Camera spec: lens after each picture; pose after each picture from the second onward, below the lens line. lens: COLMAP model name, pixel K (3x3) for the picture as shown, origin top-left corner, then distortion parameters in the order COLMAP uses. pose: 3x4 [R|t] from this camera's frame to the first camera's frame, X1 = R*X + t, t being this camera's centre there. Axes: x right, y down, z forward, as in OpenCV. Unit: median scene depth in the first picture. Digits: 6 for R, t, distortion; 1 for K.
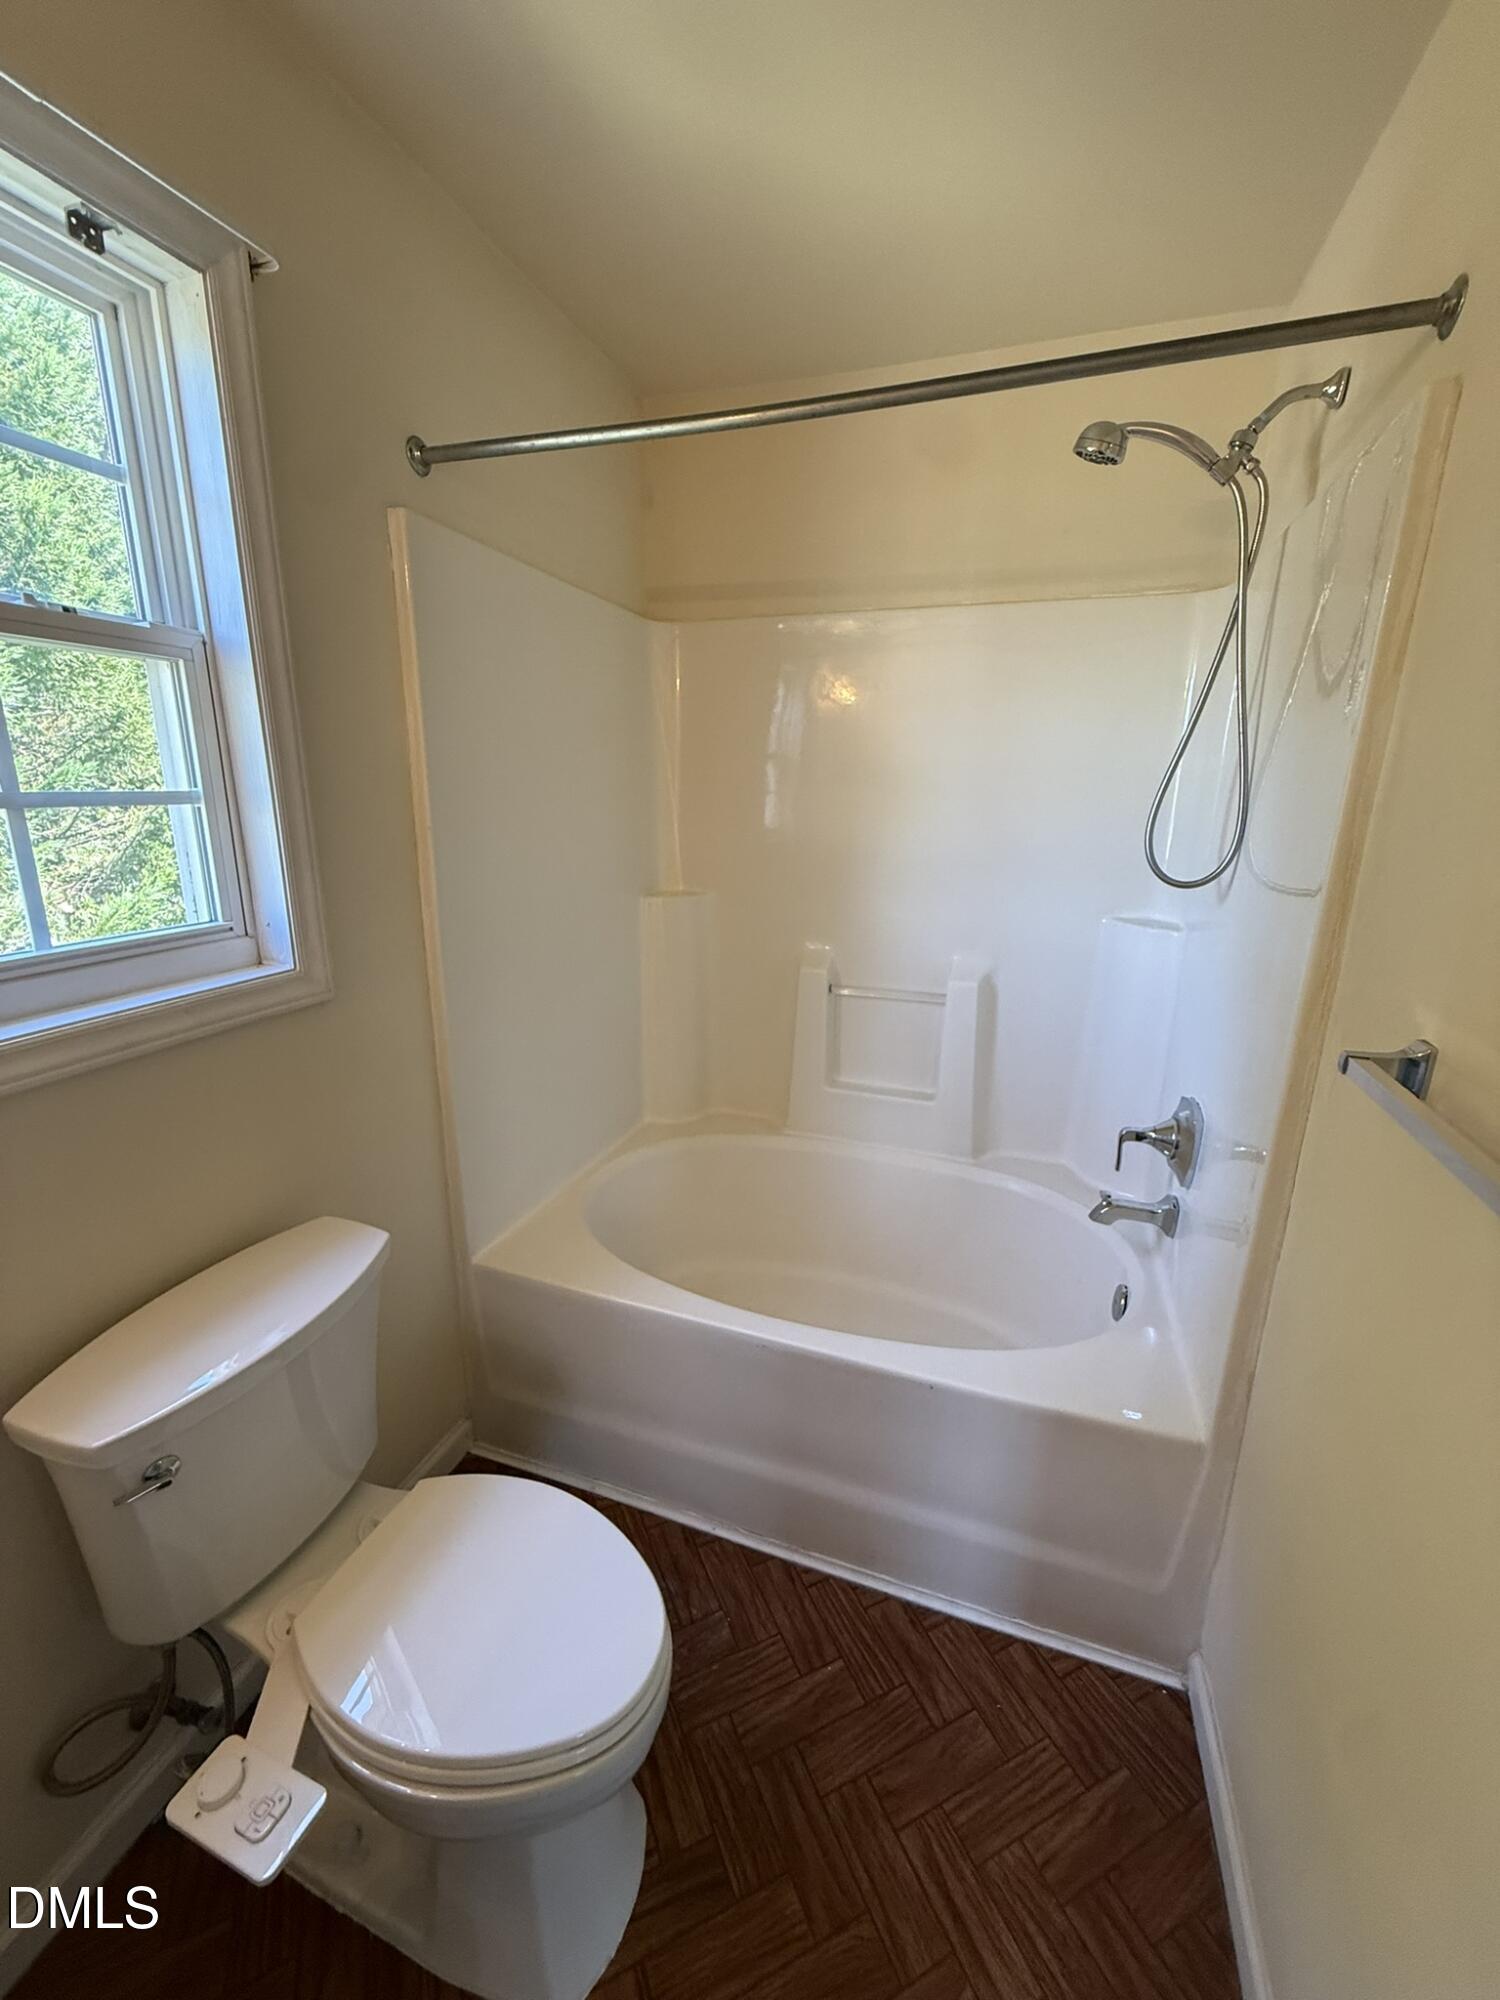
lens RADIAL K [[797.6, 0, 750.2], [0, 797.6, 989.0], [0, 0, 1]] dist [0.001128, 0.000007]
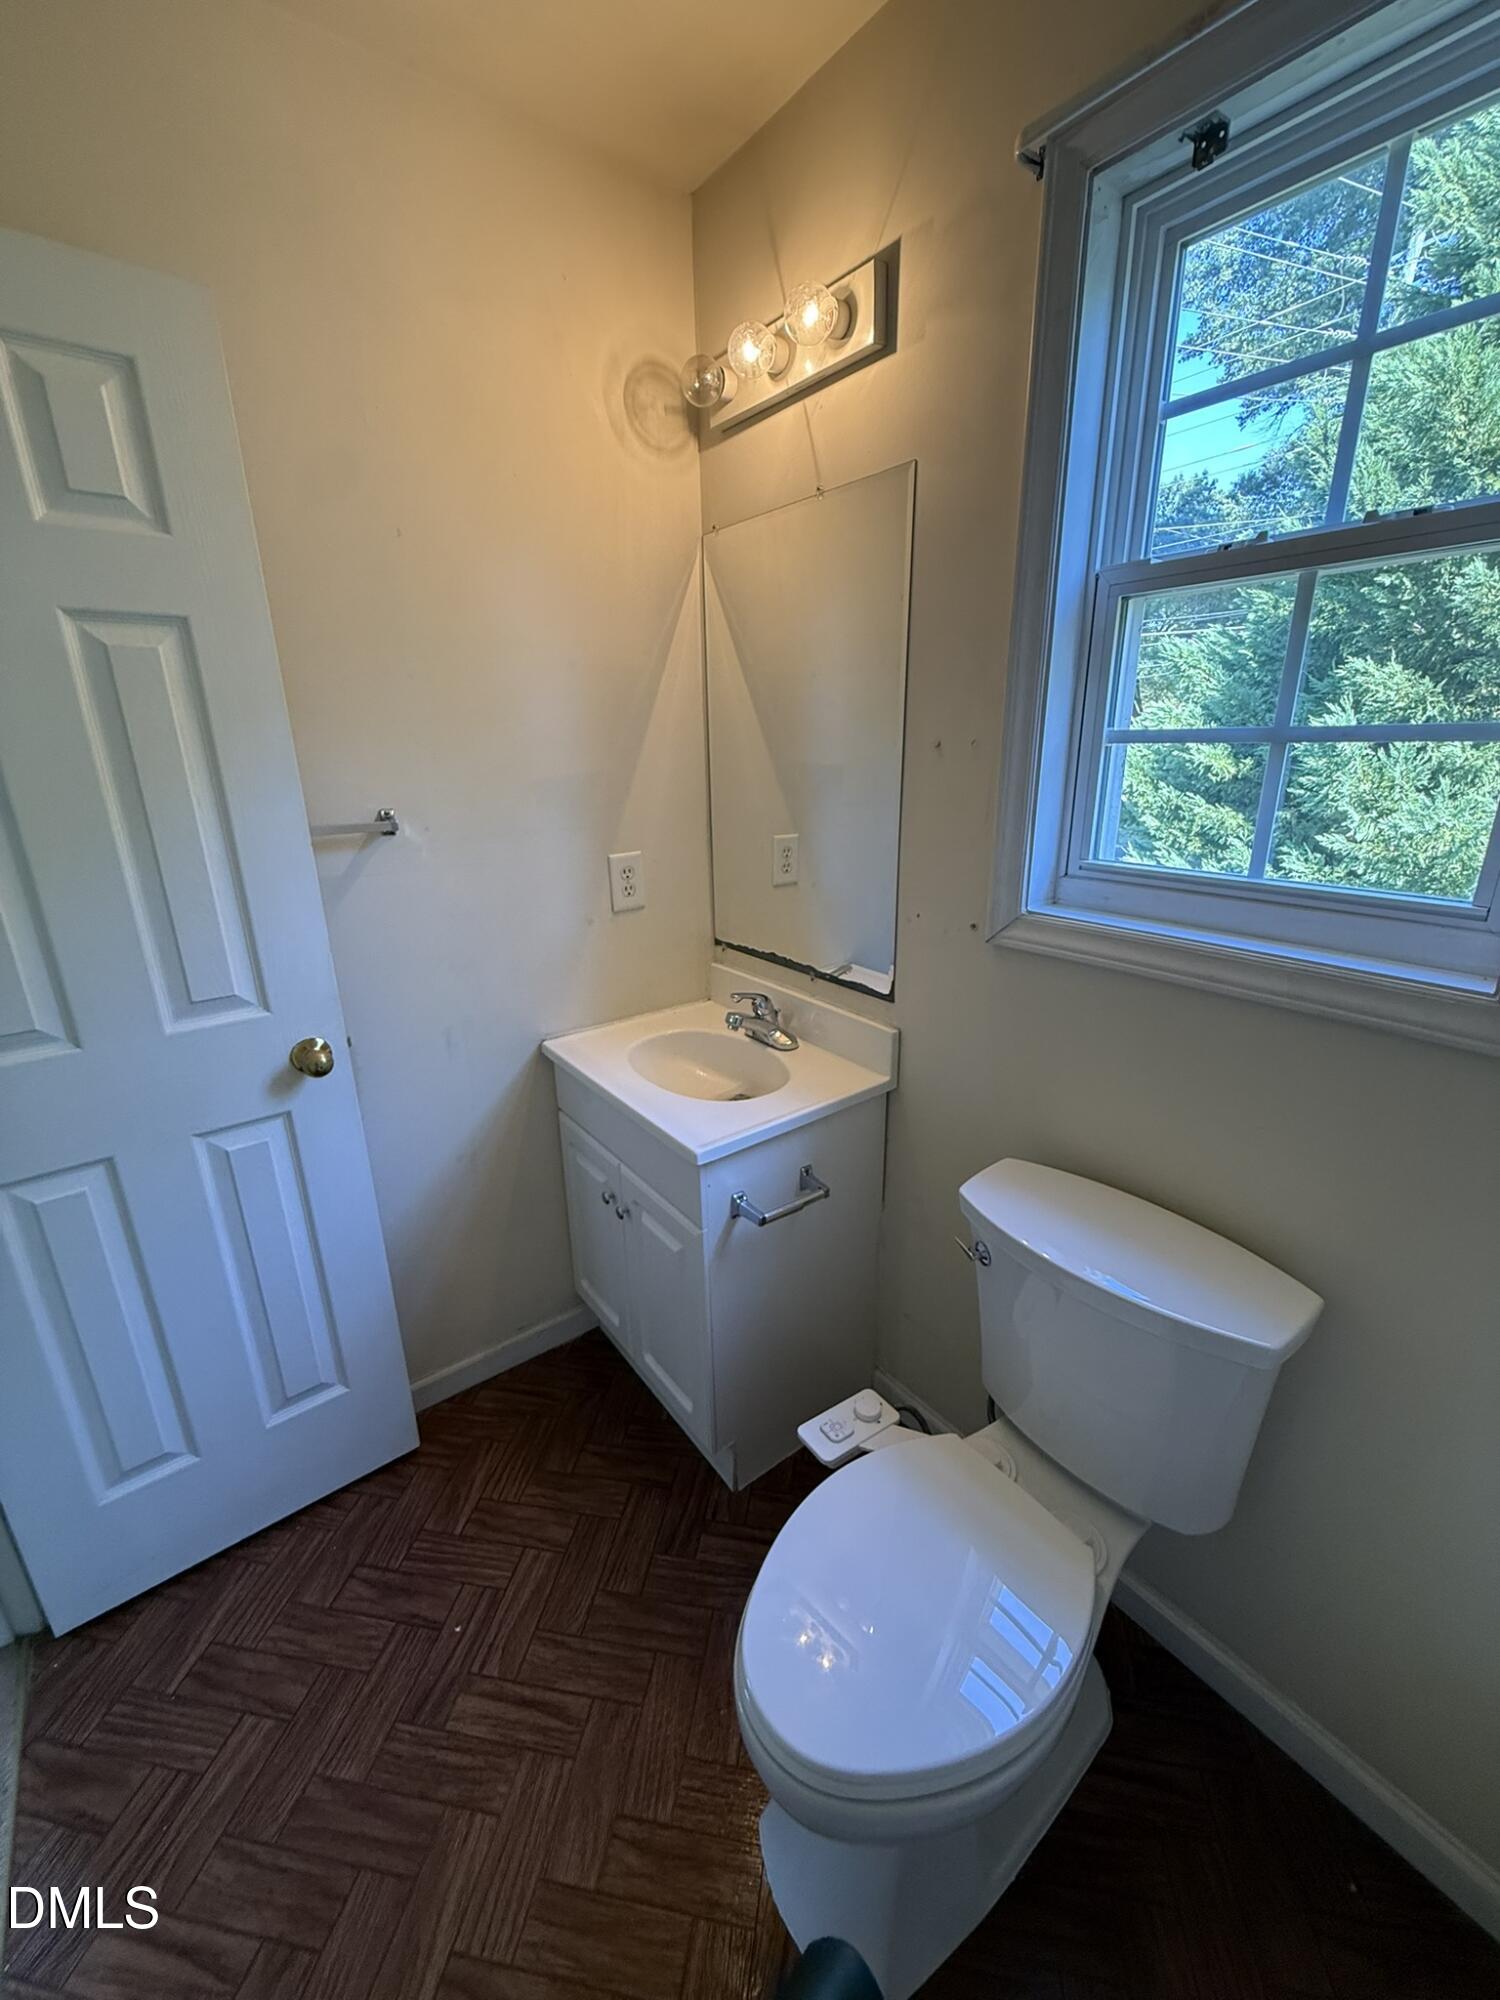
lens RADIAL K [[797.6, 0, 750.2], [0, 797.6, 989.0], [0, 0, 1]] dist [0.001128, 0.000007]
pose [[-0.537642, 0.257041, -0.803039, 0.461672], [-0.189223, 0.891326, 0.411987, -0.285964], [0.821667, 0.373454, -0.430576, 1.192781]]
